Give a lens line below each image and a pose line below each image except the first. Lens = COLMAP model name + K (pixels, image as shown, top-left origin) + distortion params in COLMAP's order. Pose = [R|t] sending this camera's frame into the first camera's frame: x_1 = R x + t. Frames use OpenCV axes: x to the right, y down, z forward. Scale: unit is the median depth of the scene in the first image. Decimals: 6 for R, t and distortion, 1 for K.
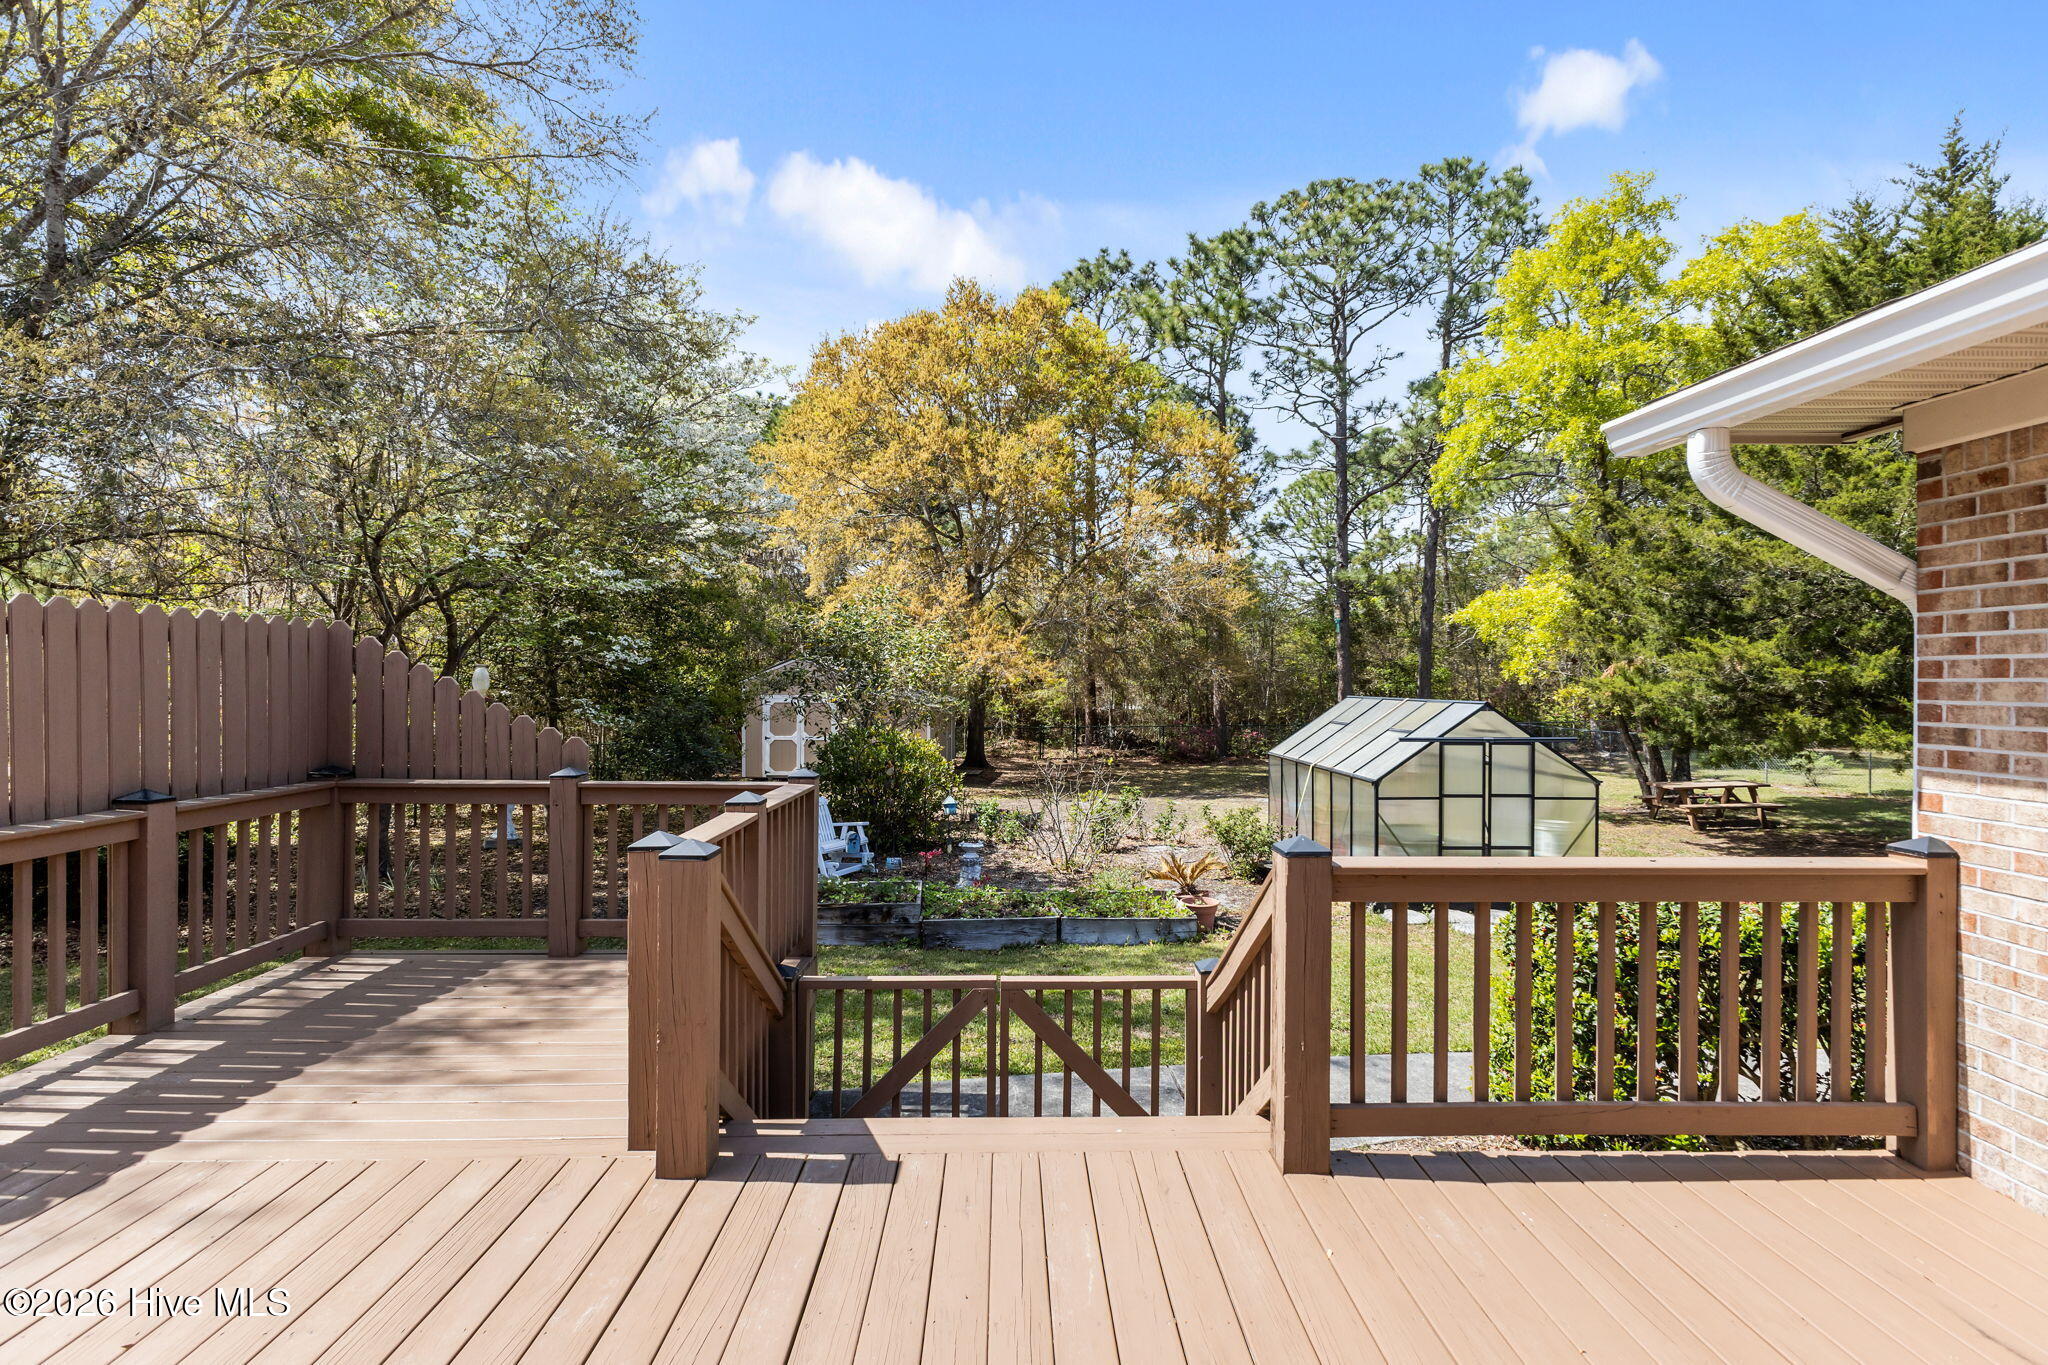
lens RADIAL K [[1013.0, 0, 1026.0], [0, 1013.0, 690.7], [0, 0, 1]] dist [0.016286, 0.000171]
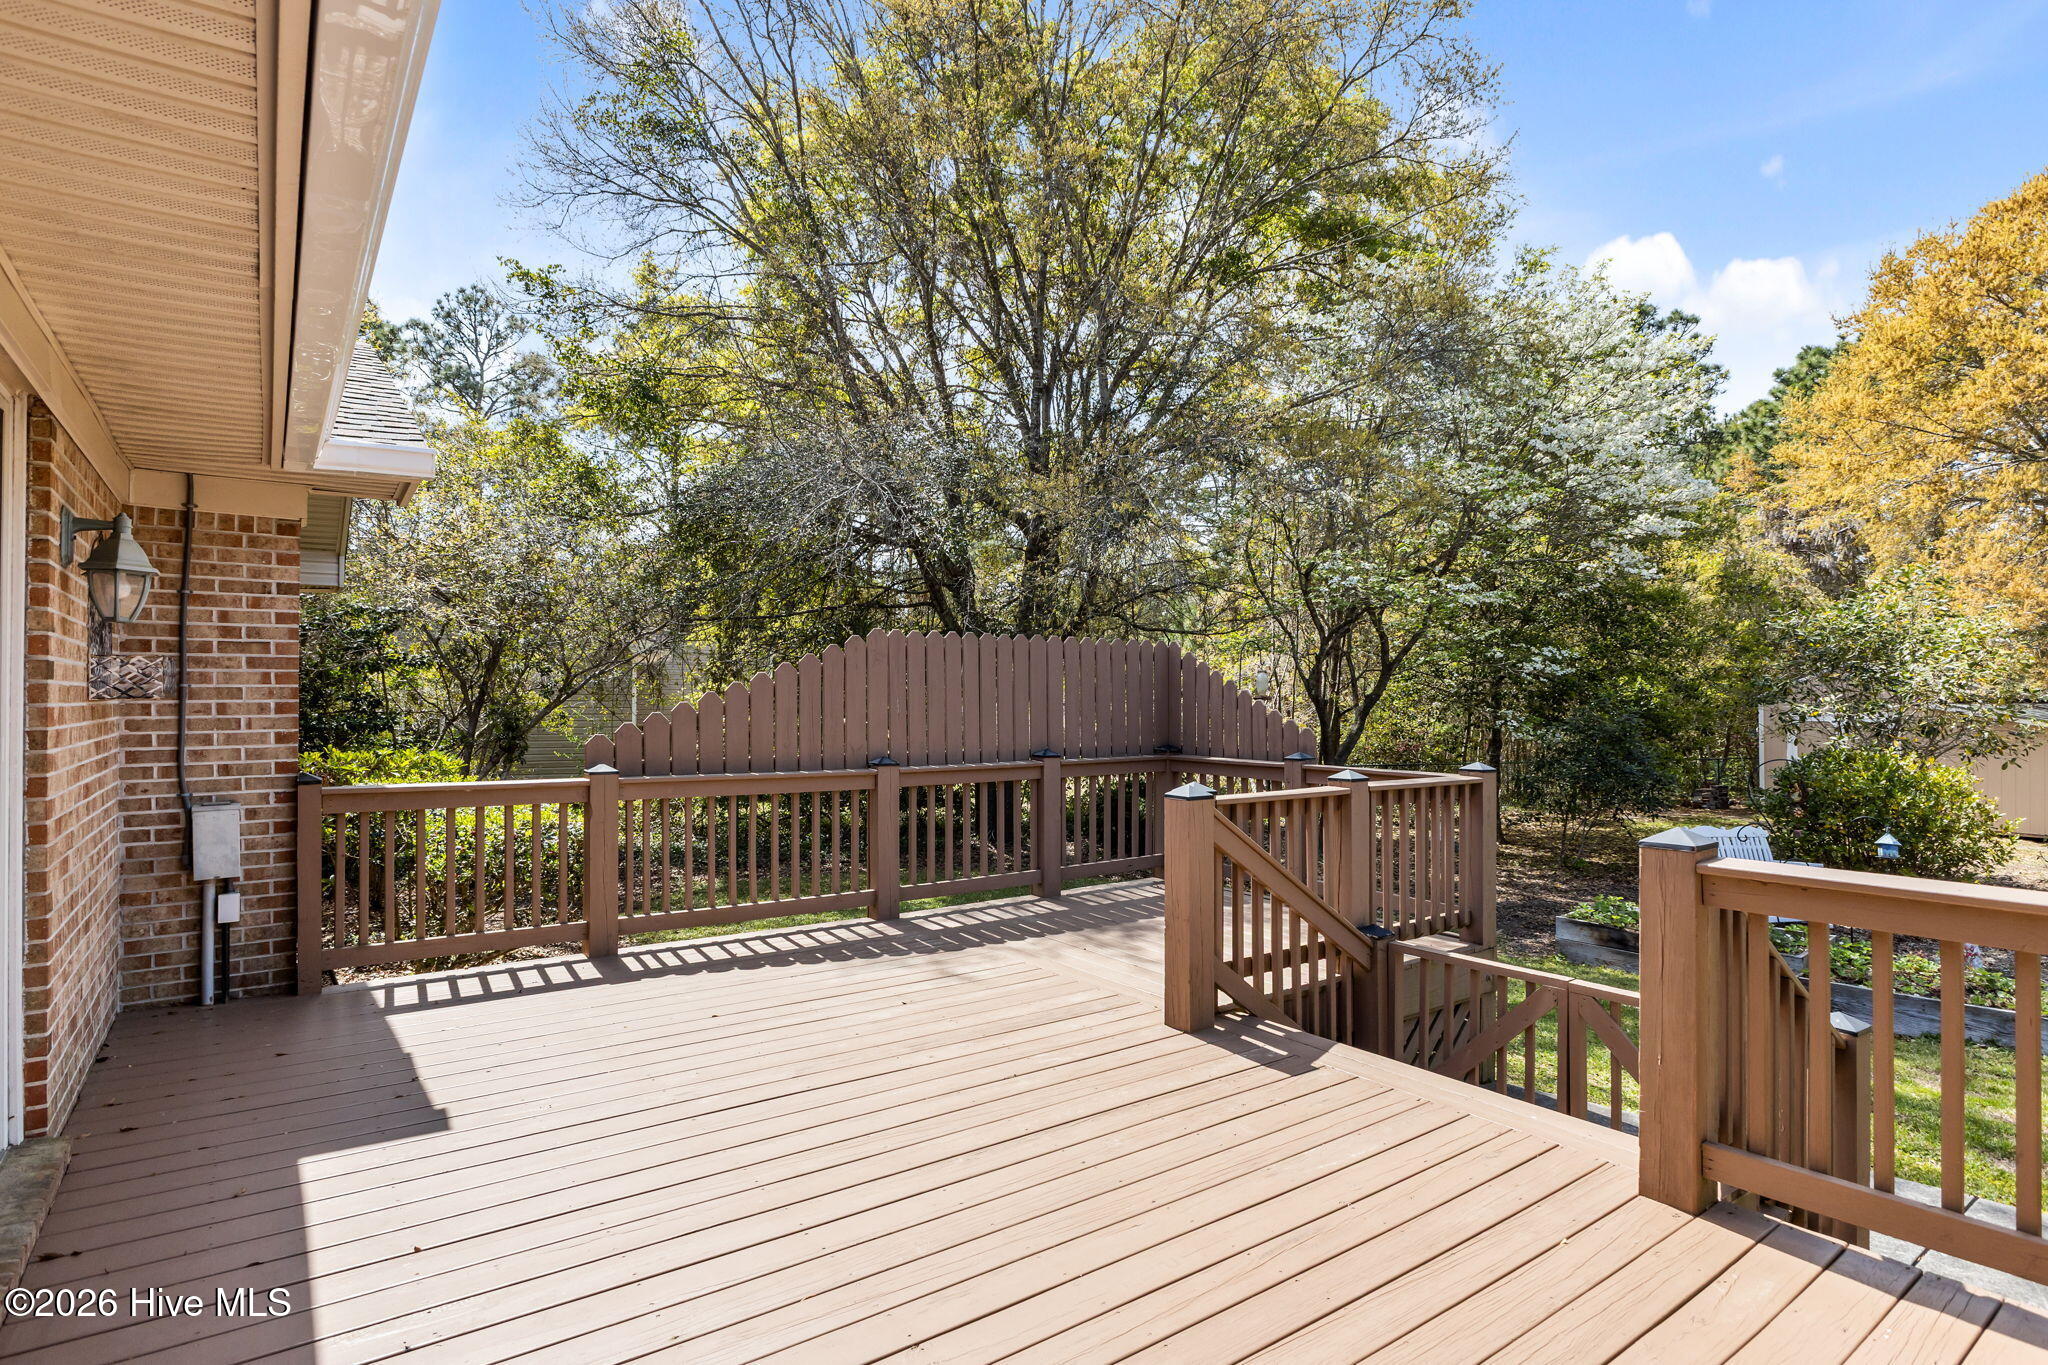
lens RADIAL K [[1050.3, 0, 1013.2], [0, 1050.3, 688.0], [0, 0, 1]] dist [0.006645, 0.000554]
pose [[0.561157, -0.015111, -0.827571, 0.514423], [-0.005120, 0.999751, -0.021726, 0.035431], [0.827693, 0.016429, 0.560940, 0.007846]]
